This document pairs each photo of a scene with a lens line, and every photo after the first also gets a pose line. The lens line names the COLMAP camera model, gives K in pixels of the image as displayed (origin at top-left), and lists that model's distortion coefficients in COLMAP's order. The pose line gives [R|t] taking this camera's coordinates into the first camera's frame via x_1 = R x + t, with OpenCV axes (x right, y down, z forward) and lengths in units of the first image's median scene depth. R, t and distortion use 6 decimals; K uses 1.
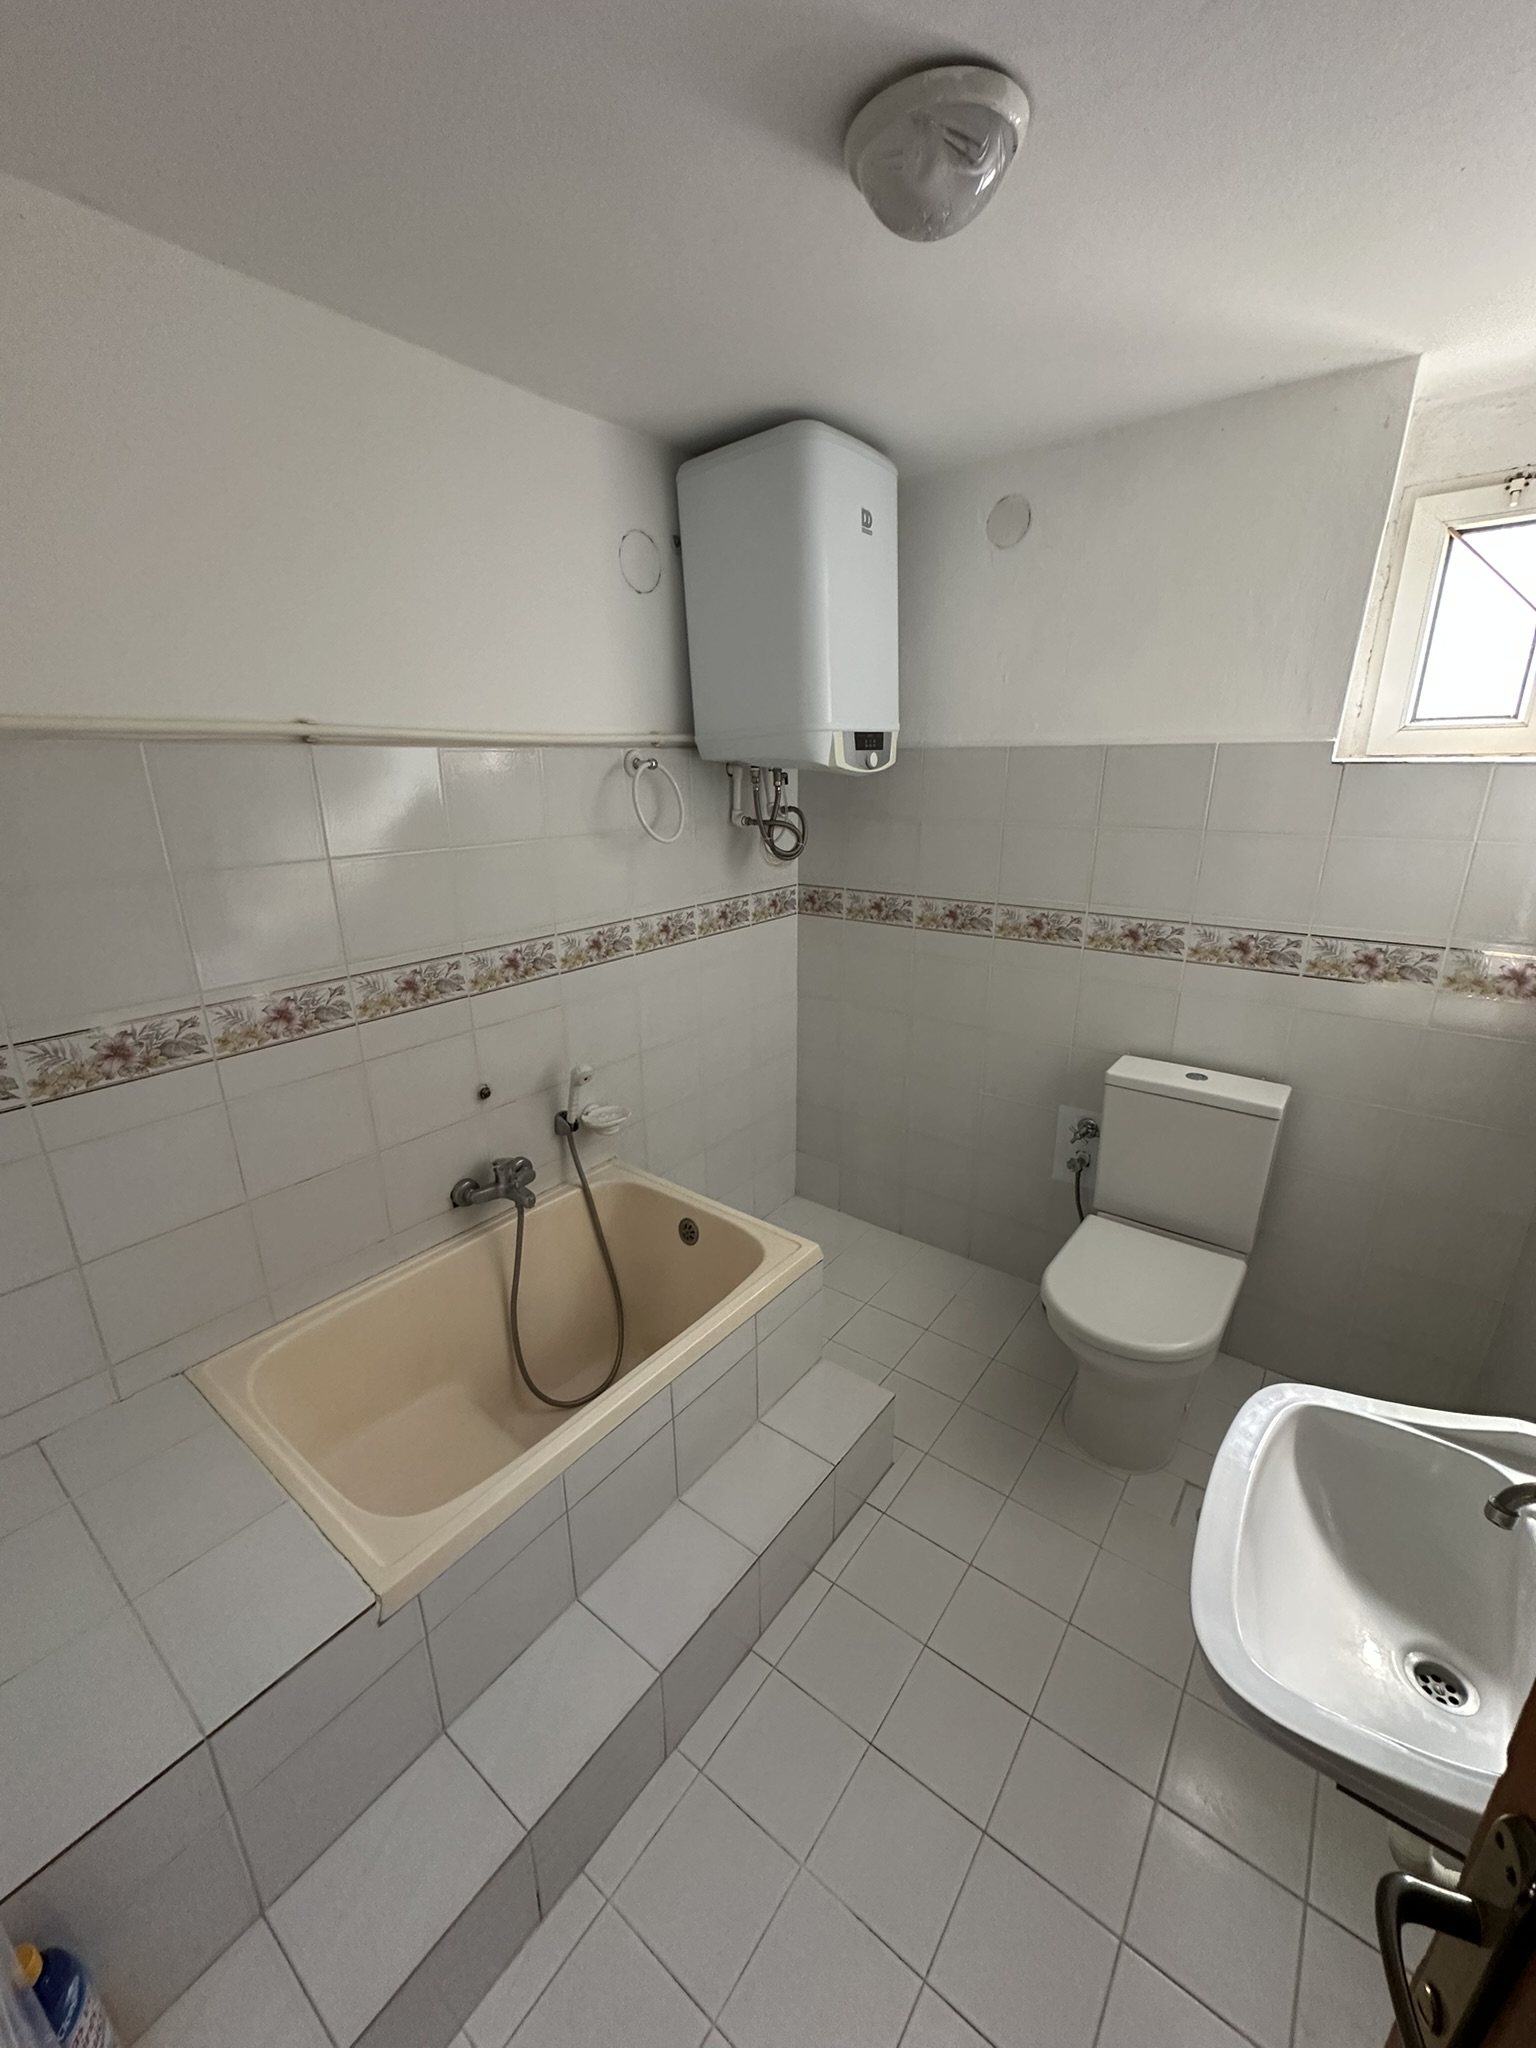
lens RADIAL K [[815.6, 0, 767.5], [0, 815.6, 1026.8], [0, 0, 1]] dist [-0.003629, 0.000777]
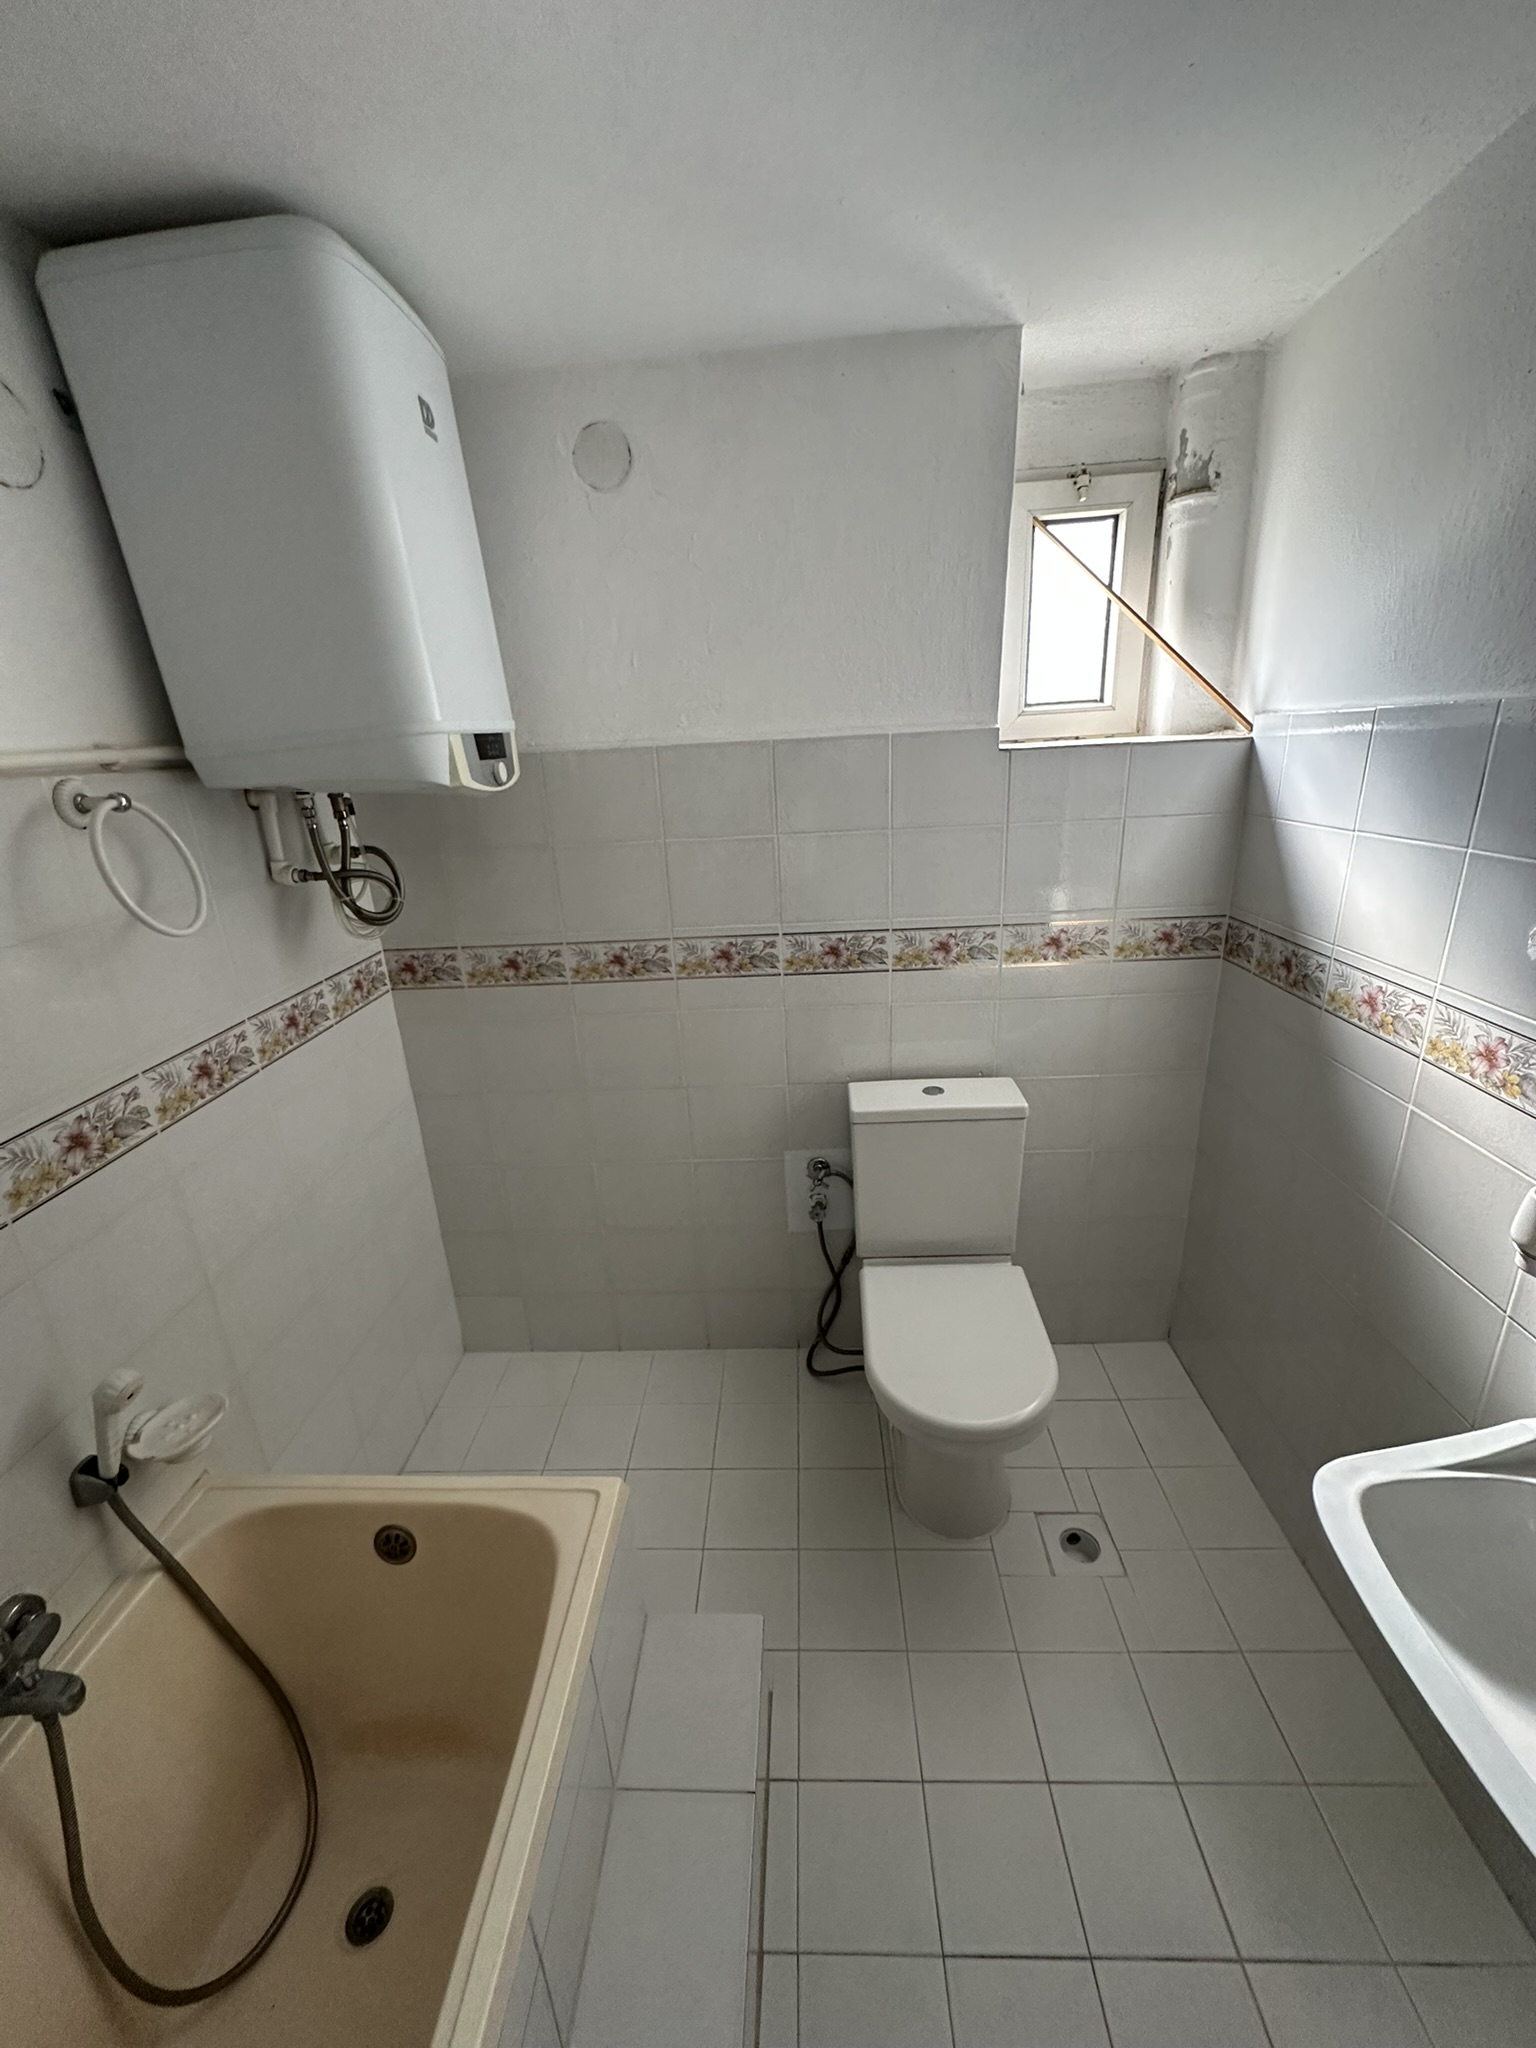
lens RADIAL K [[815.6, 0, 767.5], [0, 815.6, 1026.8], [0, 0, 1]] dist [-0.003629, 0.000777]
pose [[0.818968, -0.220011, 0.529987, -0.102355], [0.219666, 0.973430, 0.064656, -0.106490], [-0.530130, 0.063469, 0.845537, 0.291005]]
